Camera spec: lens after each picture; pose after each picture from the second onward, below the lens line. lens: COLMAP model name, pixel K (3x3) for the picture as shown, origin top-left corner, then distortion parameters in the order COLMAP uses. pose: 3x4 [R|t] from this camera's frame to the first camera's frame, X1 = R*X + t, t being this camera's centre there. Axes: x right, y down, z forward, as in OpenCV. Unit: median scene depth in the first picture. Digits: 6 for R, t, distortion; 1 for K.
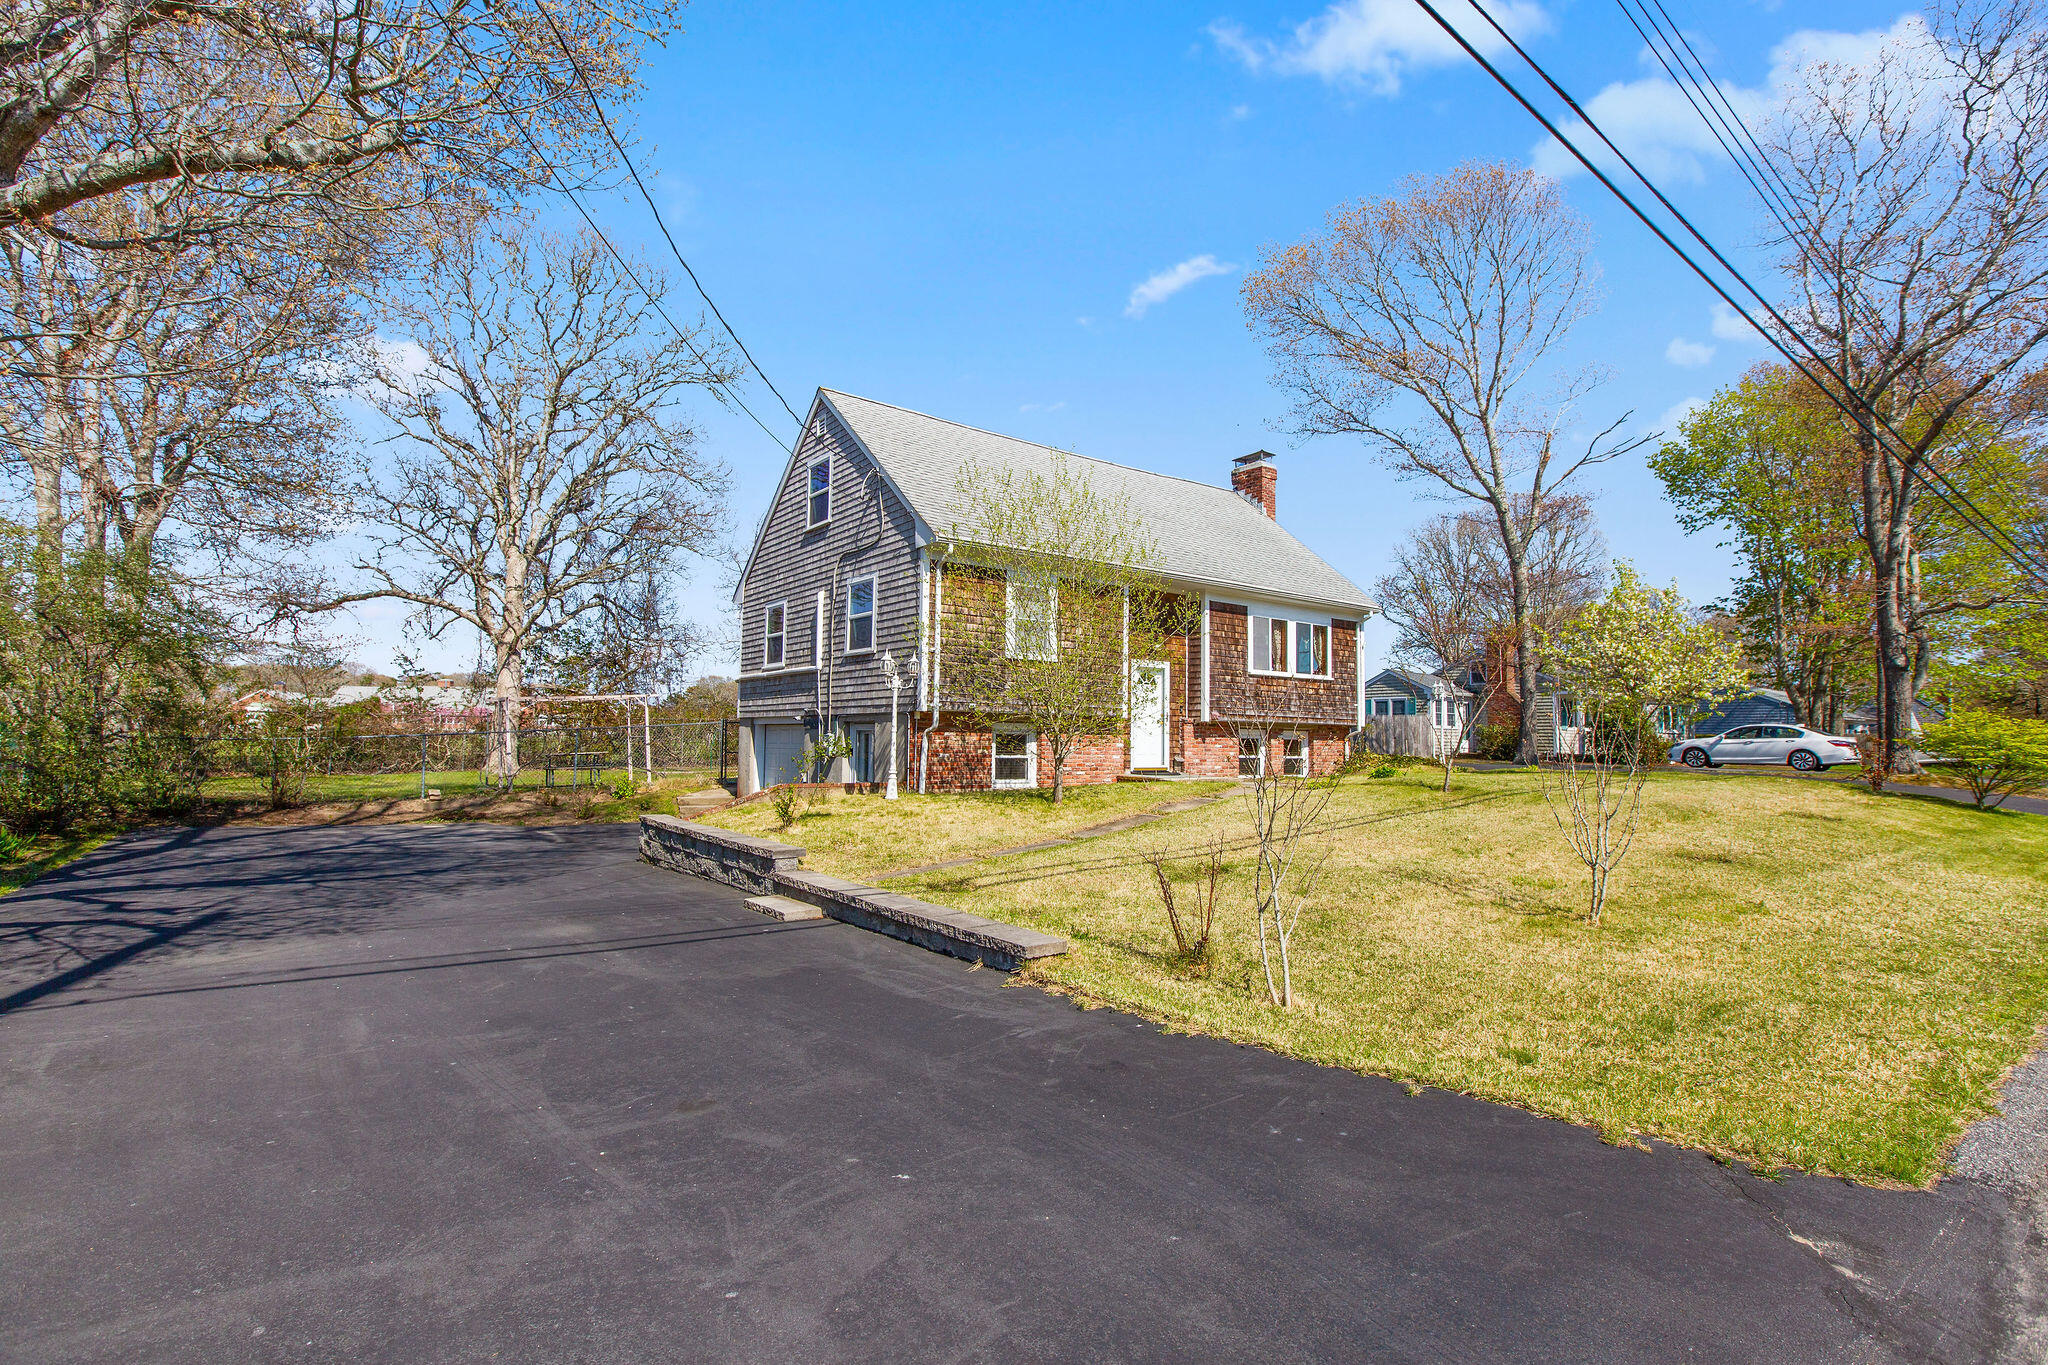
lens RADIAL K [[944.3, 0, 1020.3], [0, 944.3, 684.9], [0, 0, 1]] dist [-0.001190, 0.000012]
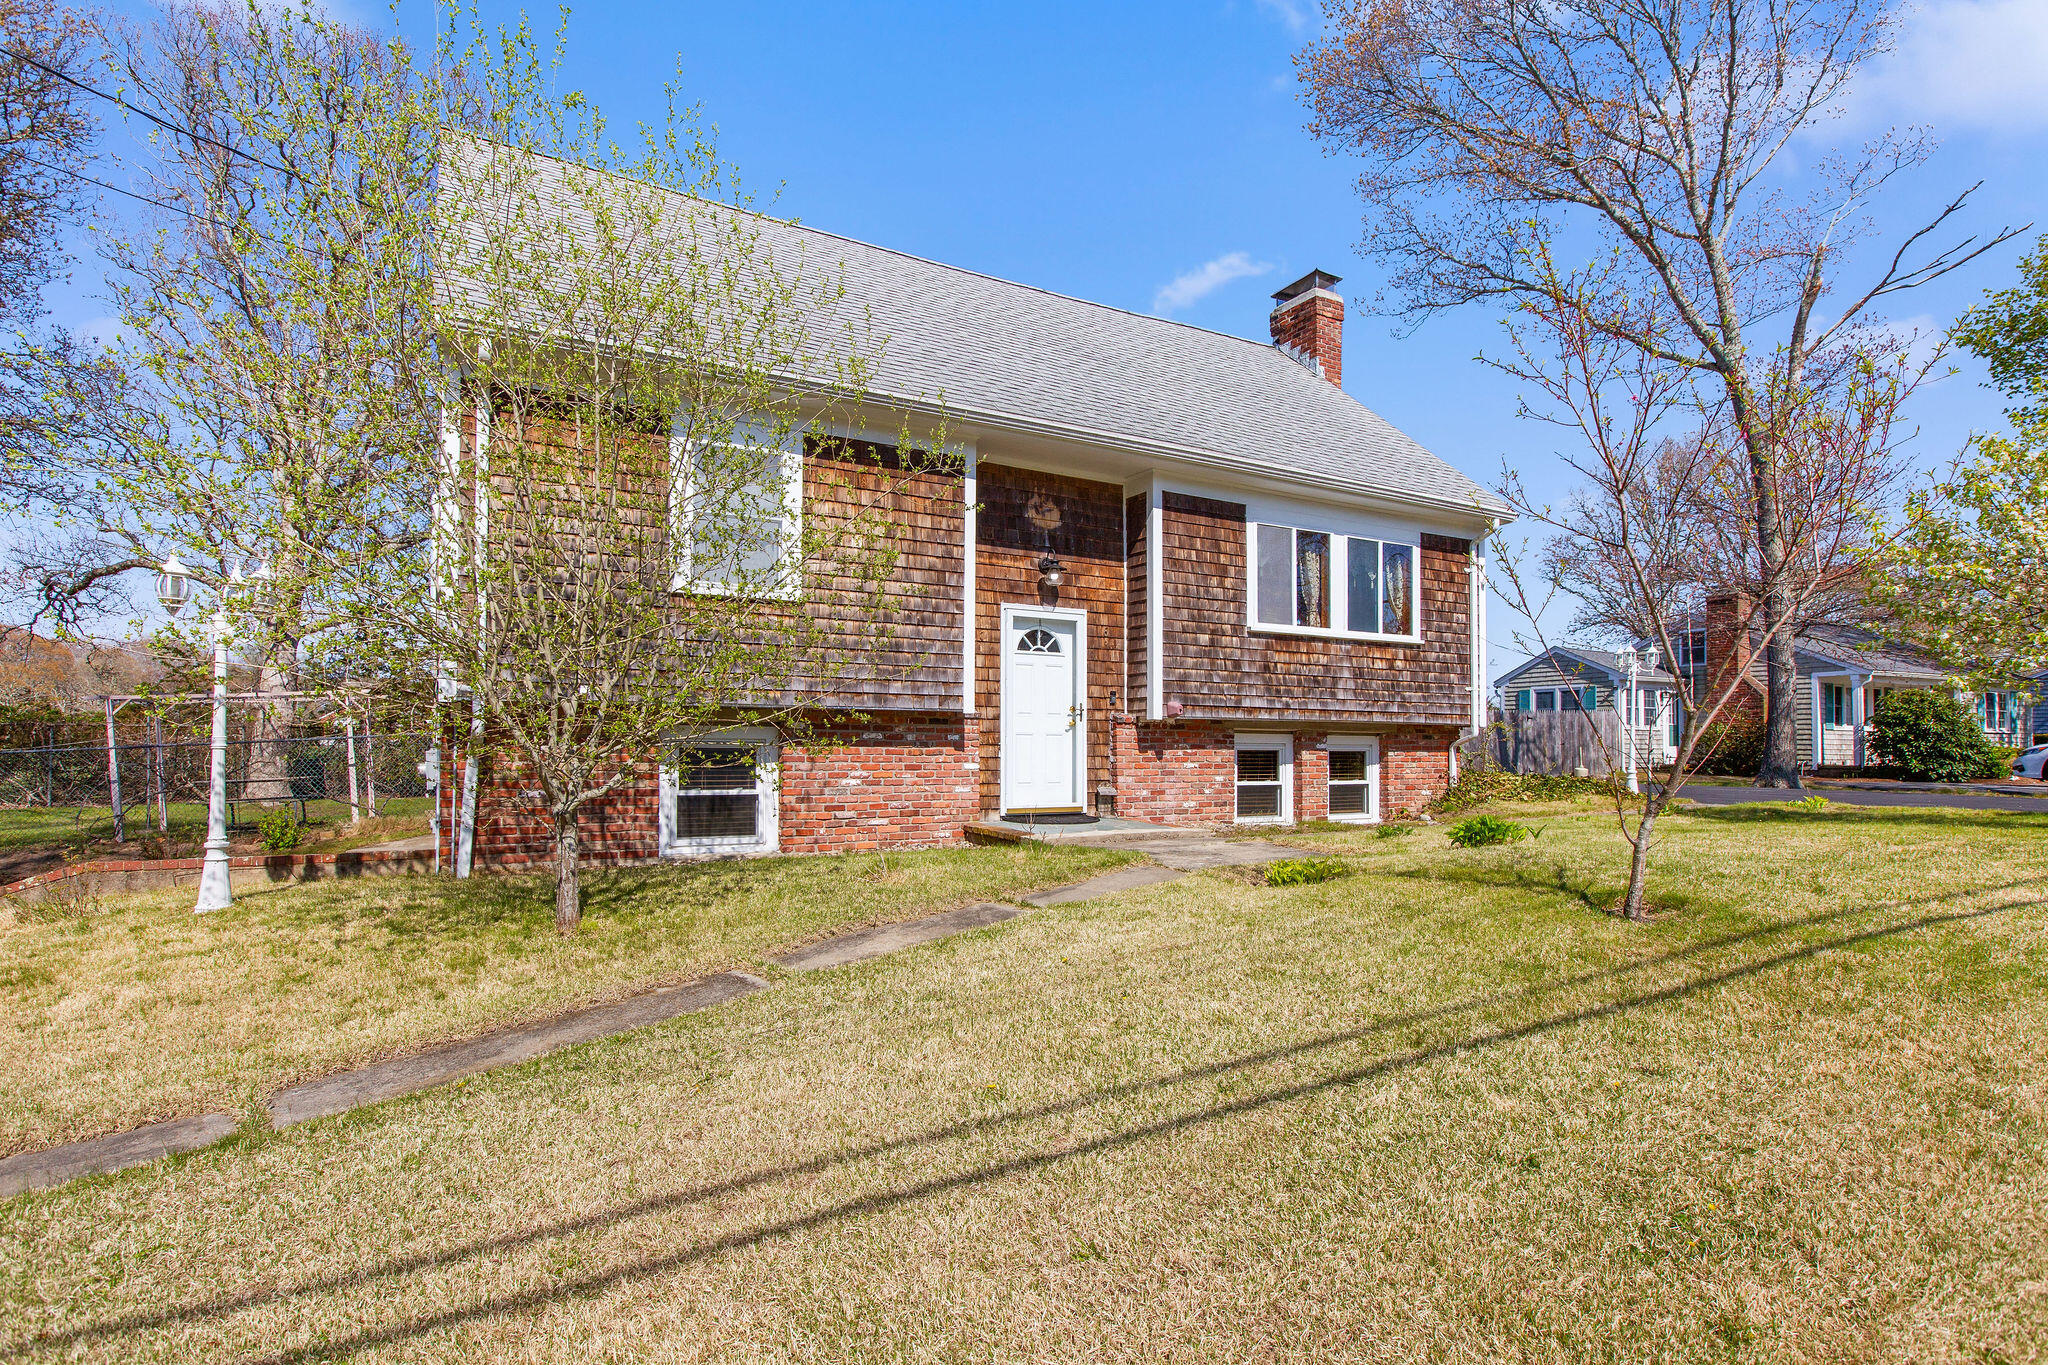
lens RADIAL K [[1017.7, 0, 1029.3], [0, 1017.7, 713.2], [0, 0, 1]] dist [-0.003989, -0.002610]
pose [[0.992591, -0.011814, -0.120925, 0.176815], [0.014731, 0.999621, 0.023259, 0.018883], [0.120605, -0.024868, 0.992389, 0.385819]]
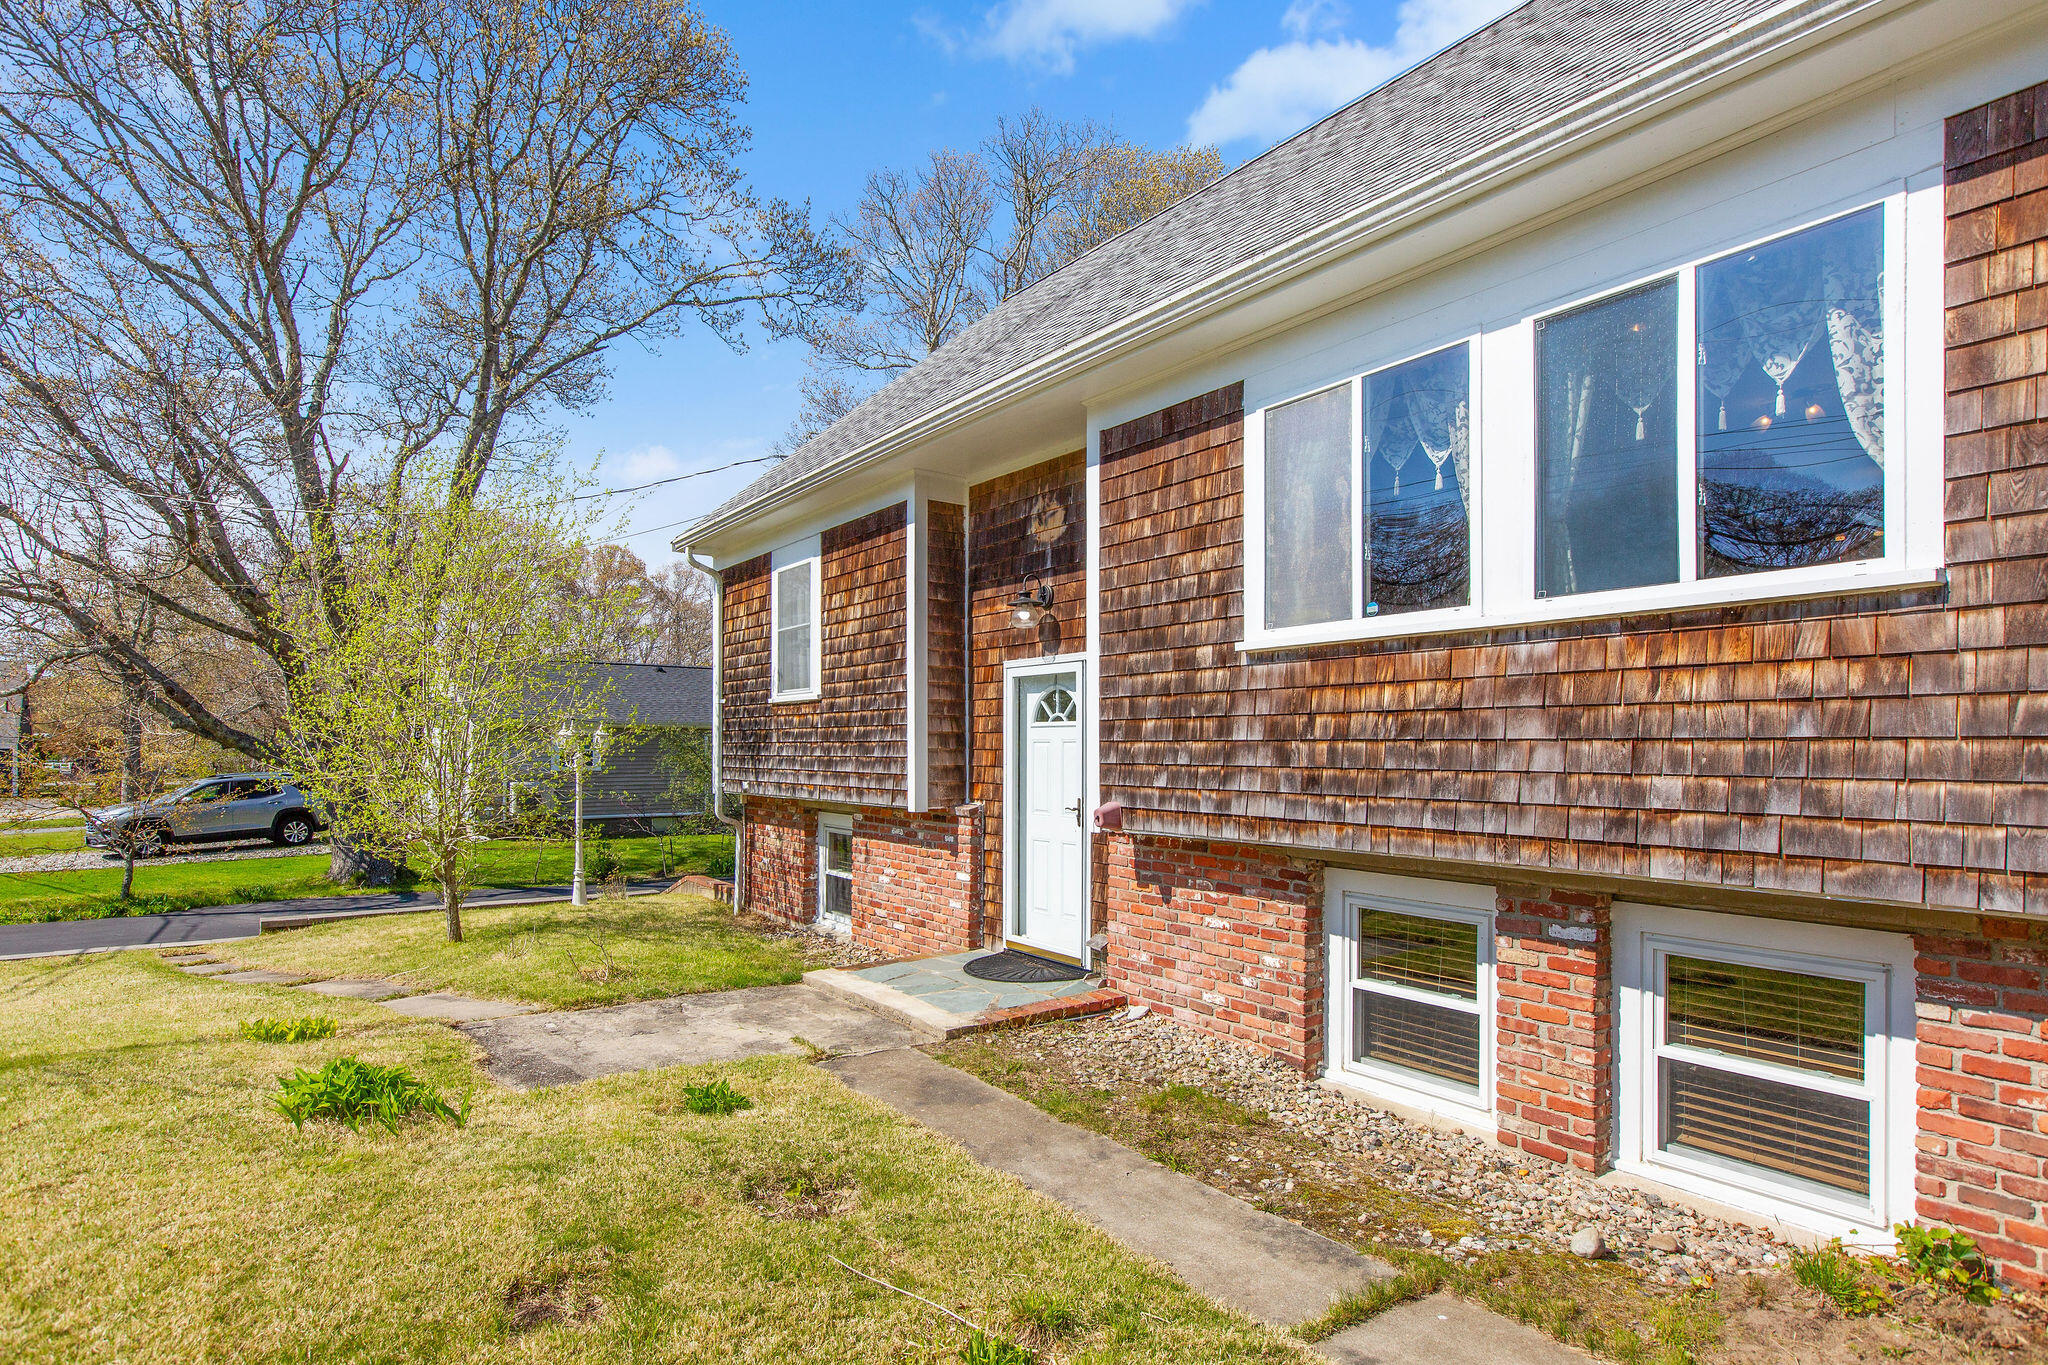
lens RADIAL K [[1080.7, 0, 990.0], [0, 1080.7, 739.0], [0, 0, 1]] dist [0.001218, 0.000587]
pose [[-0.027037, -0.022389, -0.999384, 0.496959], [0.058100, 0.998024, -0.023931, 0.013506], [0.997945, -0.058711, -0.025683, 0.883602]]
